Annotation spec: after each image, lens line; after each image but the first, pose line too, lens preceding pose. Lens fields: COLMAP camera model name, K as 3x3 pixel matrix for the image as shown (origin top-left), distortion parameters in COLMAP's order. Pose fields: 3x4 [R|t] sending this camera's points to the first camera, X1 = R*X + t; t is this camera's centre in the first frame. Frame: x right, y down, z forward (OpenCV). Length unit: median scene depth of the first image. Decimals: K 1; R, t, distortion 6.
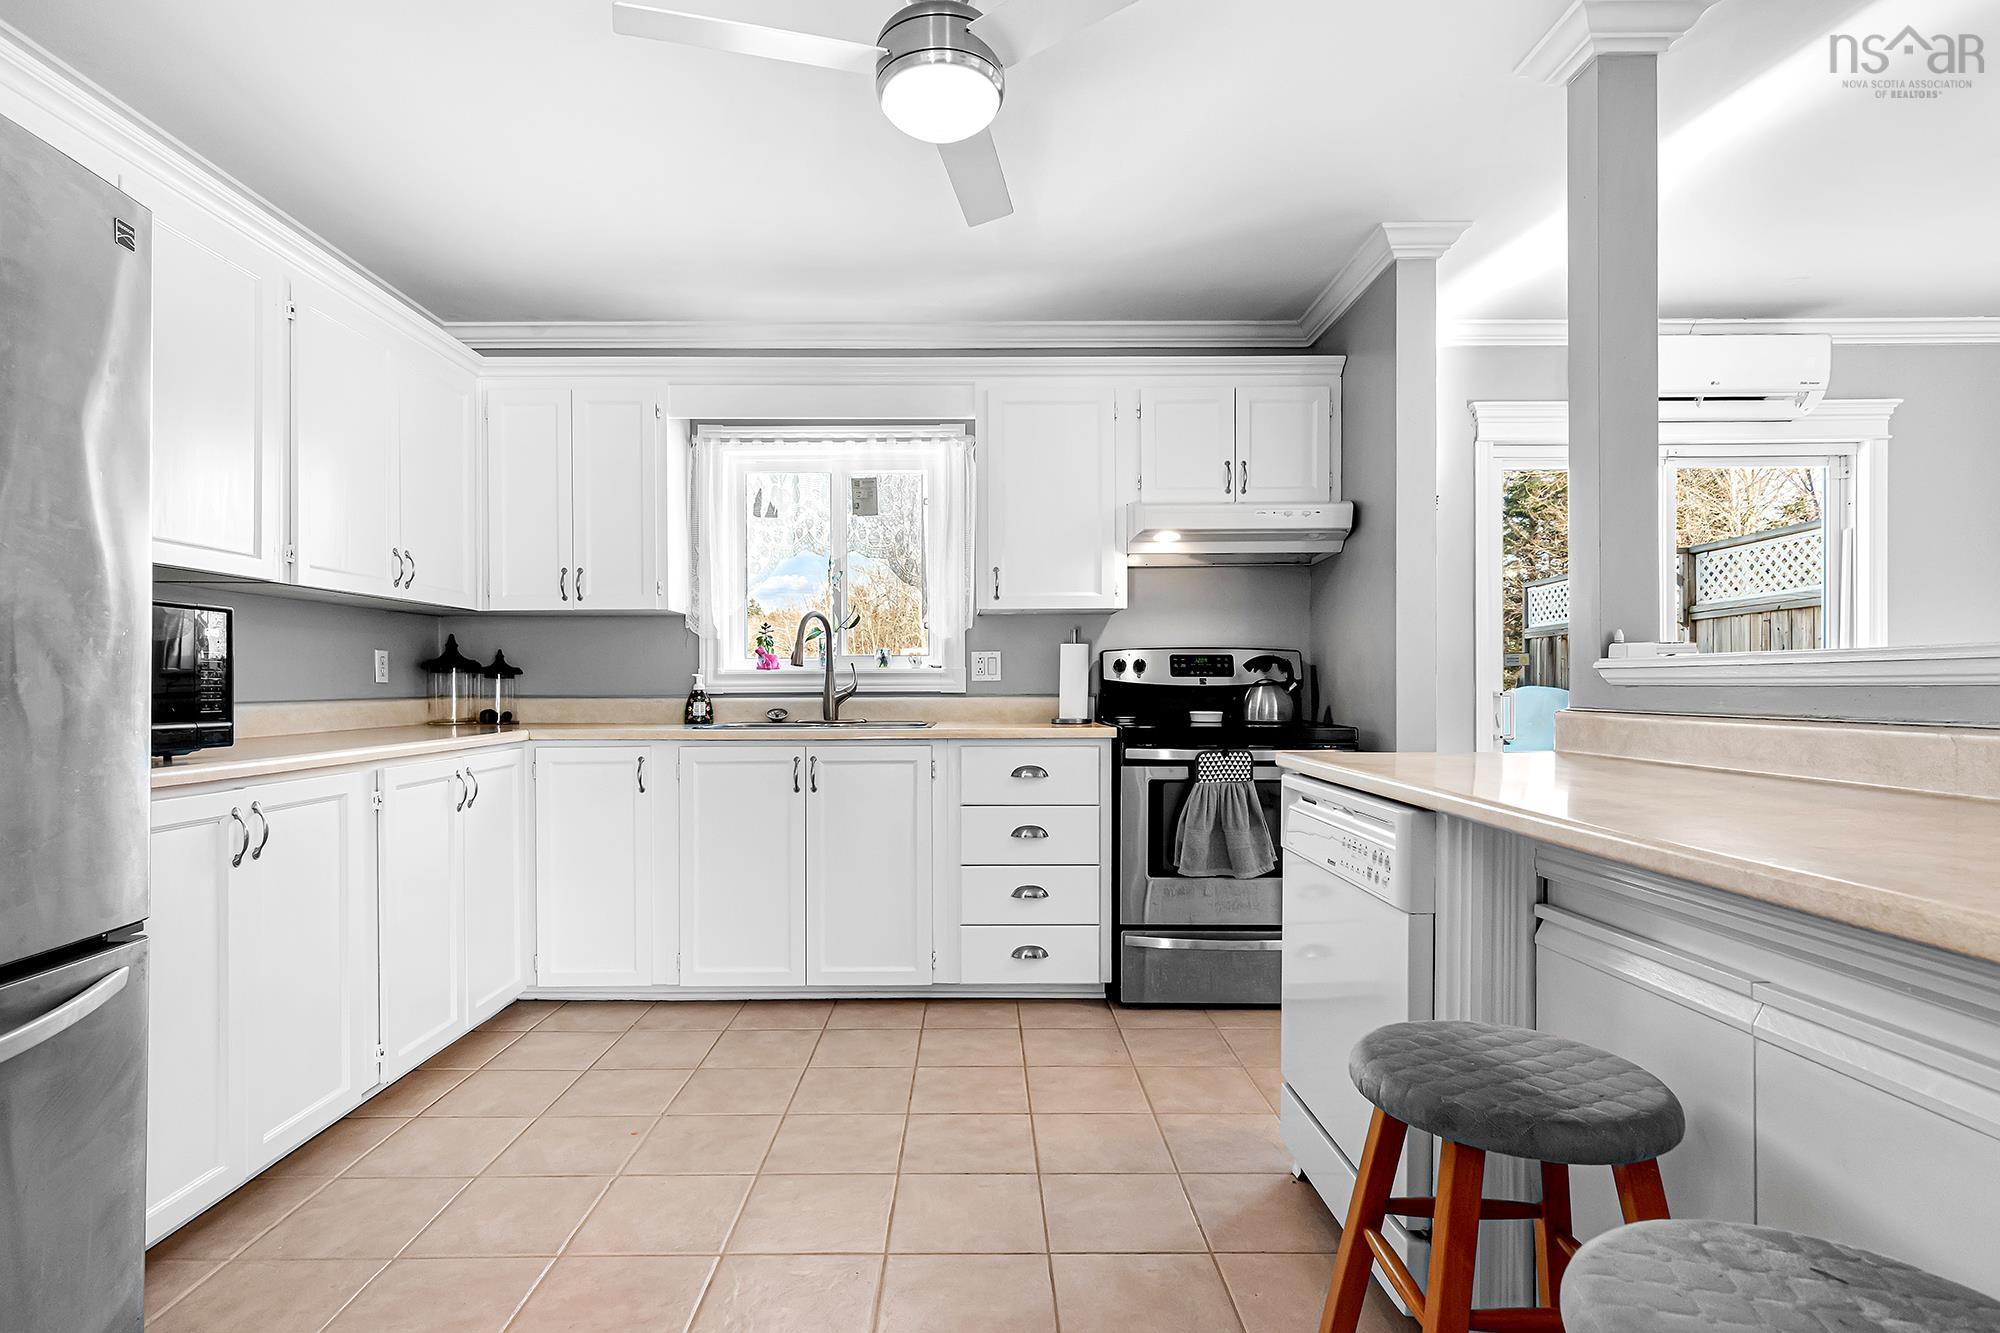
lens RADIAL K [[998.9, 0, 978.5], [0, 998.9, 686.4], [0, 0, 1]] dist [0.000391, 0.000732]
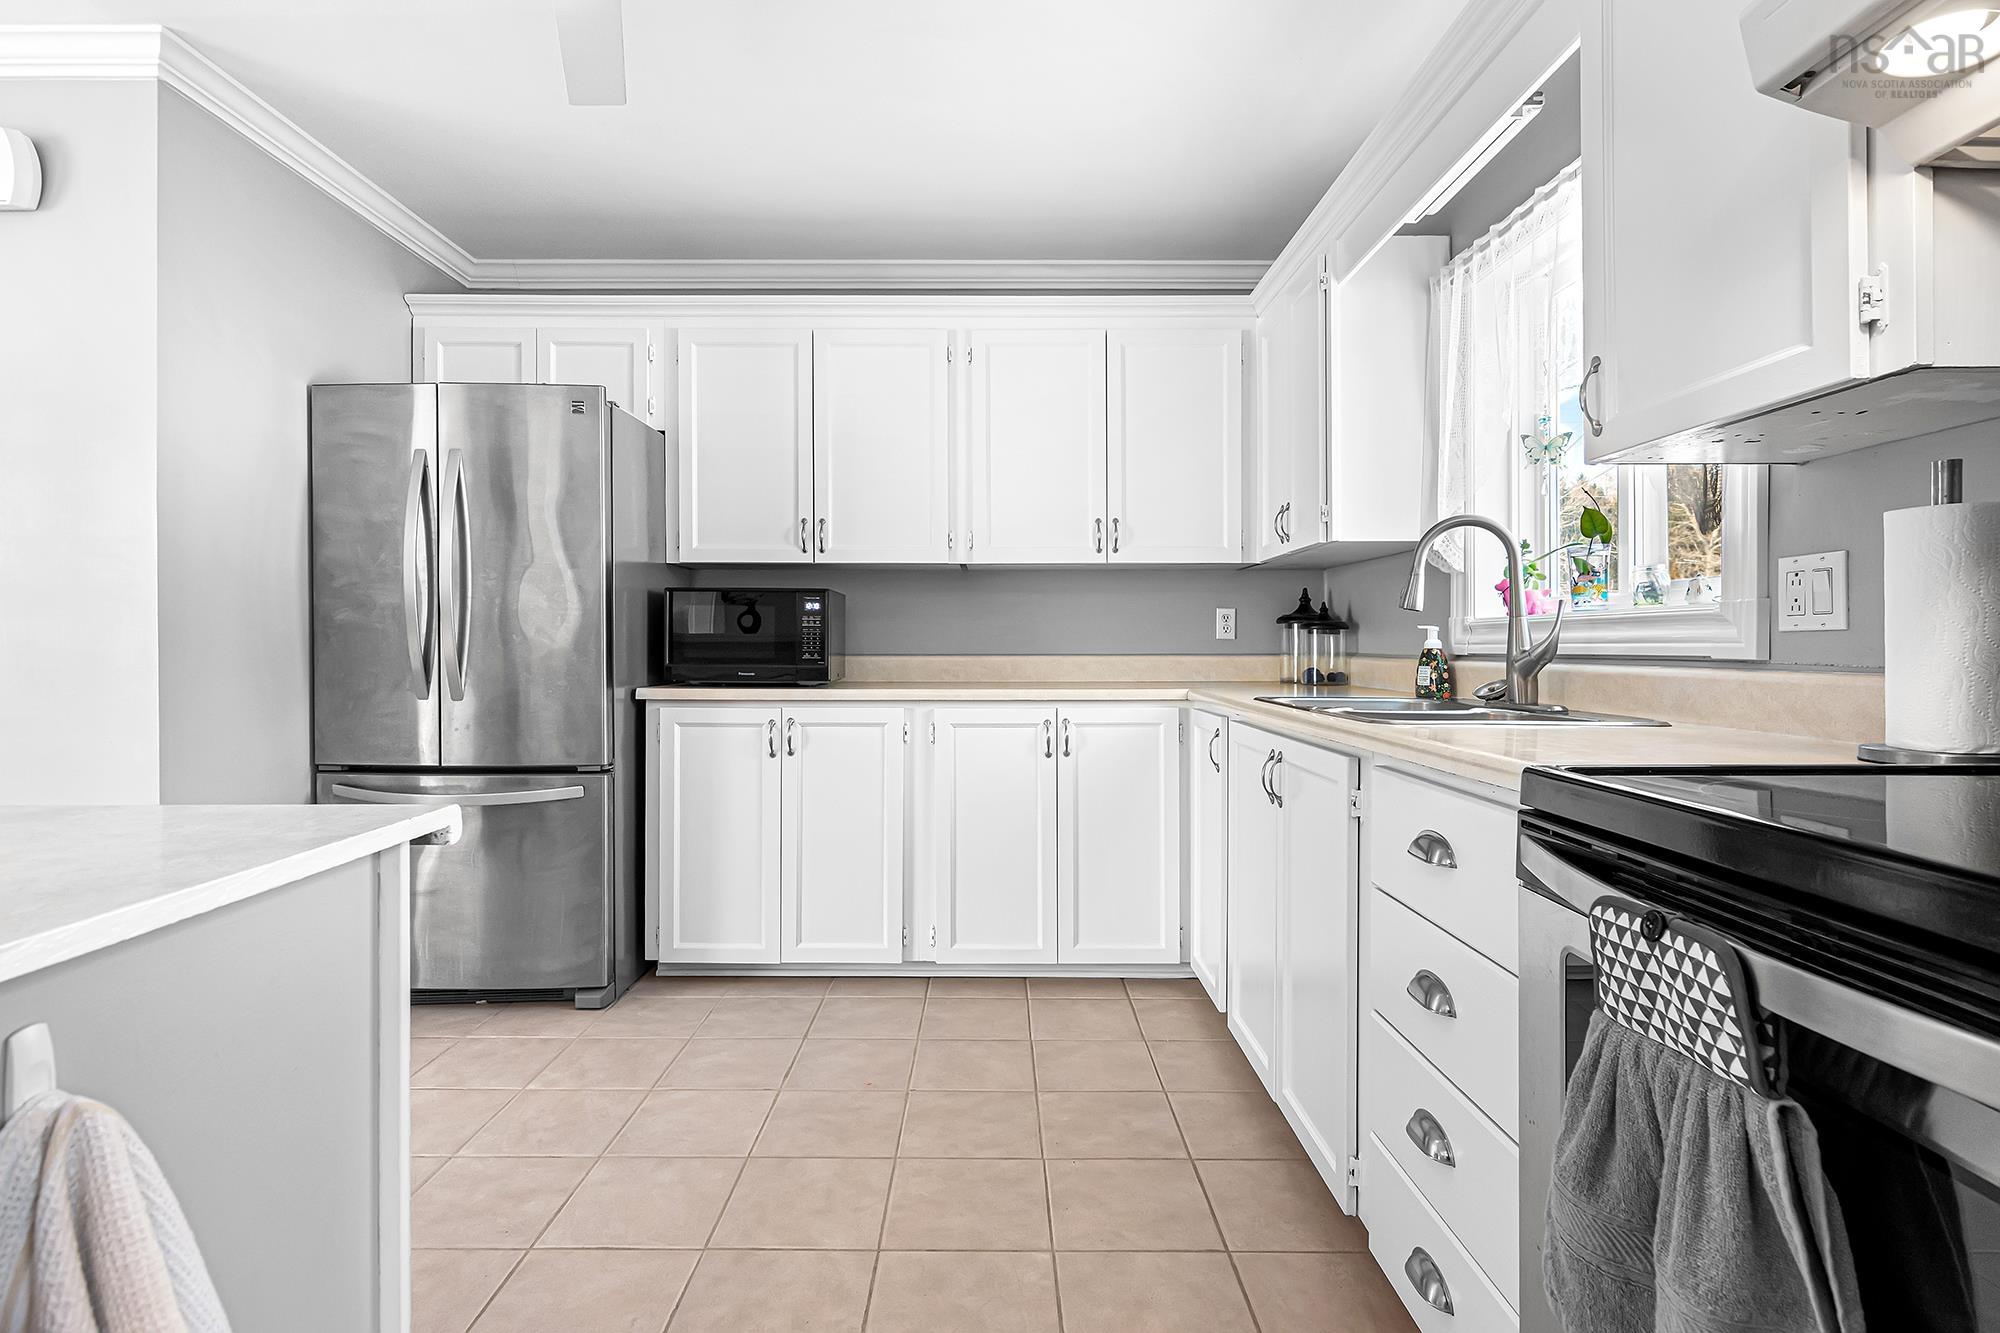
lens RADIAL K [[989.6, 0, 1014.0], [0, 989.6, 635.4], [0, 0, 1]] dist [-0.001082, 0.000640]
pose [[-0.005650, -0.008457, -0.999948, 0.435160], [-0.005521, 0.999949, -0.008425, 0.001962], [0.999969, 0.005473, -0.005696, 0.763392]]
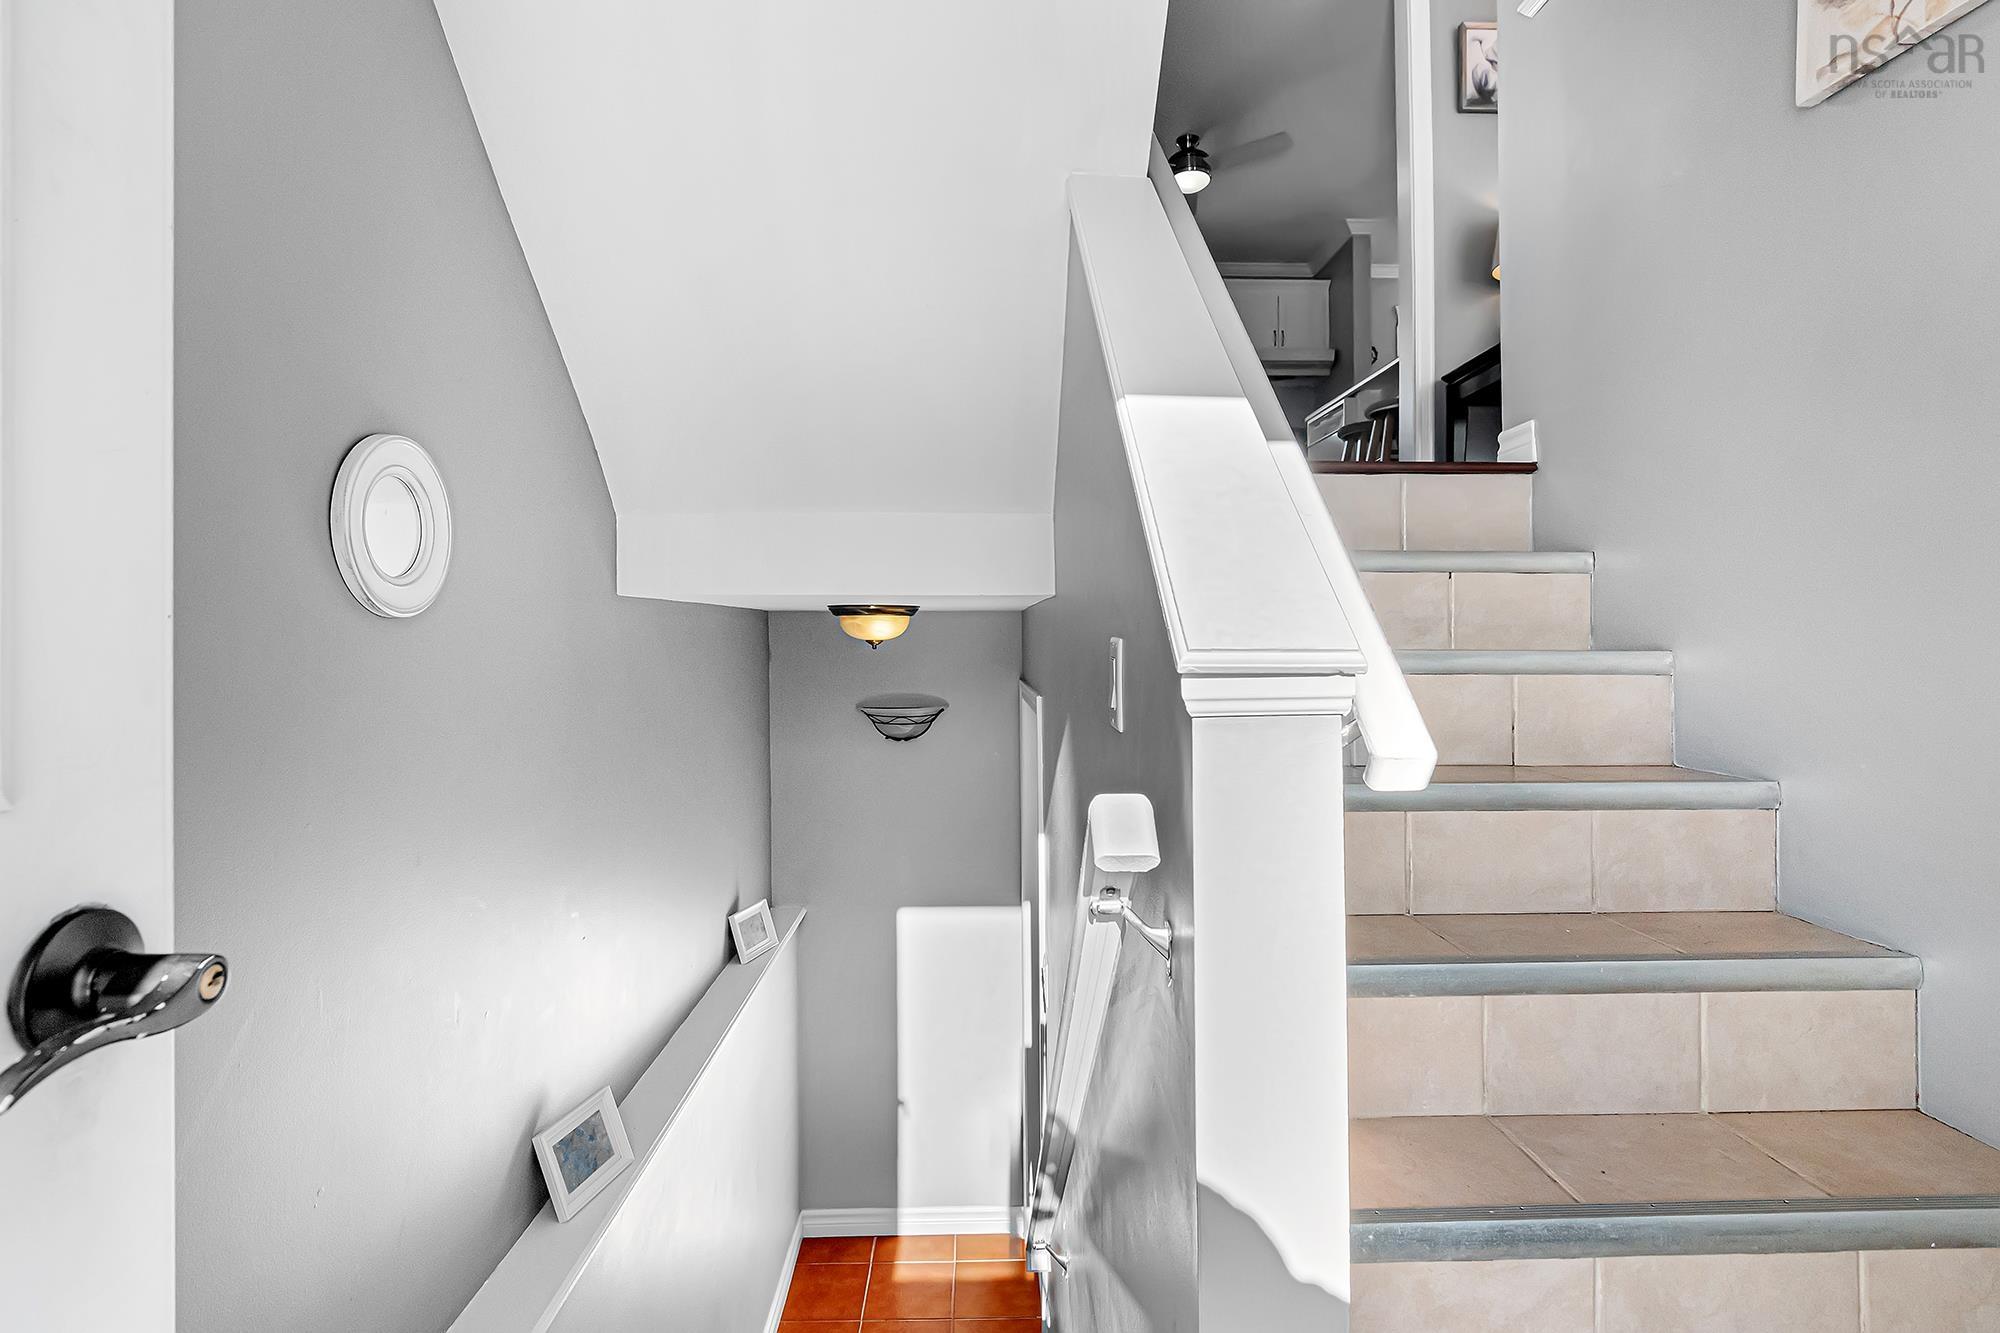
lens RADIAL K [[989.6, 0, 1014.0], [0, 989.6, 635.4], [0, 0, 1]] dist [-0.001082, 0.000640]
pose [[0.999500, -0.002521, 0.031509, -0.359863], [0.002571, 0.999996, -0.001542, 0.411547], [-0.031505, 0.001622, 0.999502, -1.037318]]
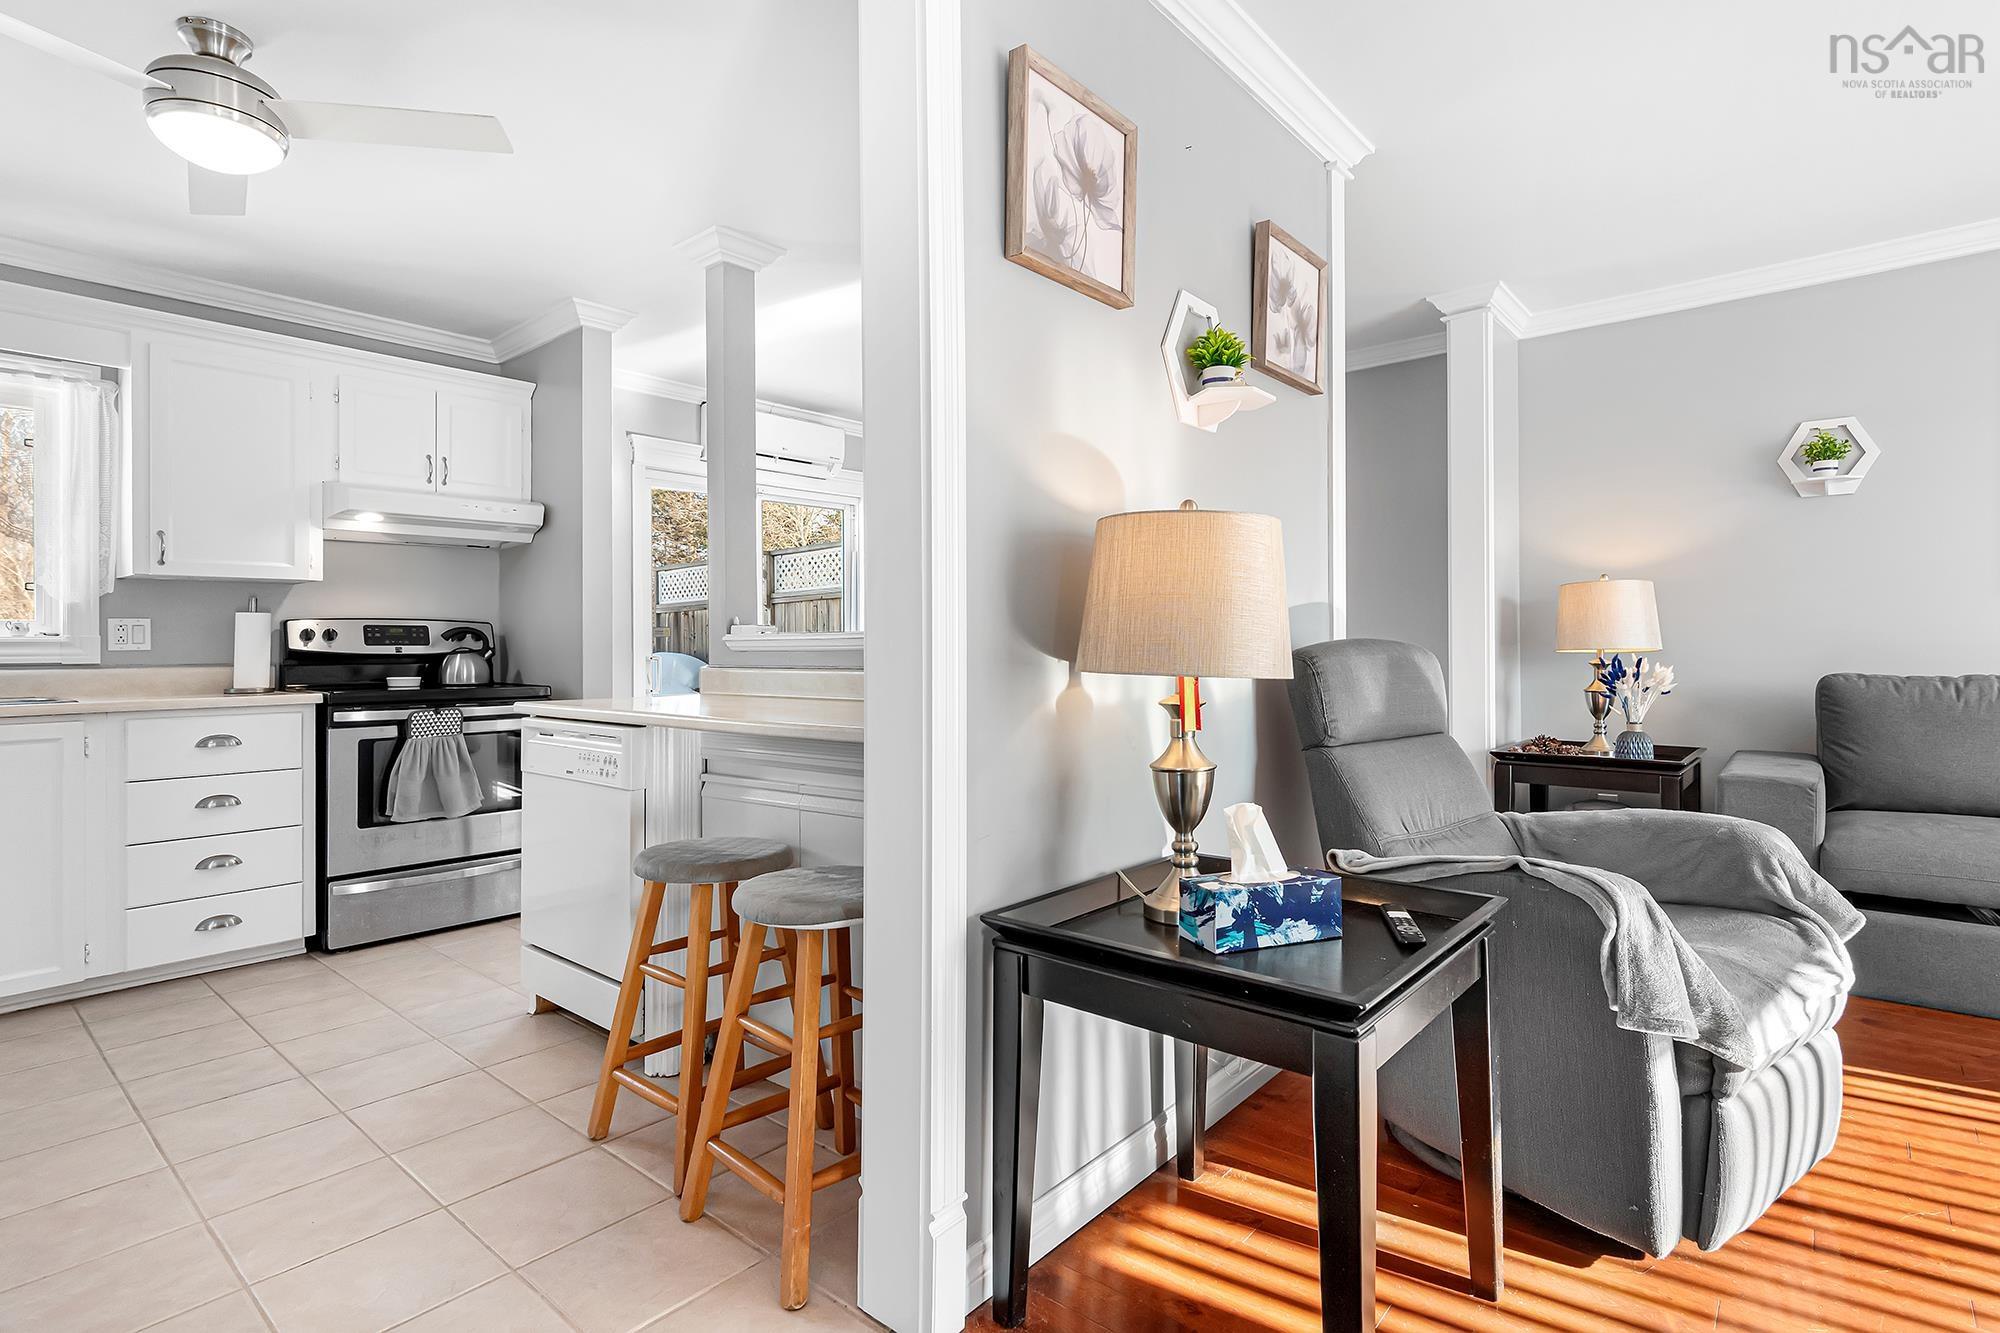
lens RADIAL K [[989.6, 0, 1014.0], [0, 989.6, 635.4], [0, 0, 1]] dist [-0.001082, 0.000640]
pose [[0.652047, 0.005691, 0.758157, -0.167089], [0.007850, 0.999868, -0.014257, 0.000071], [-0.758138, 0.015248, 0.651916, -0.230213]]
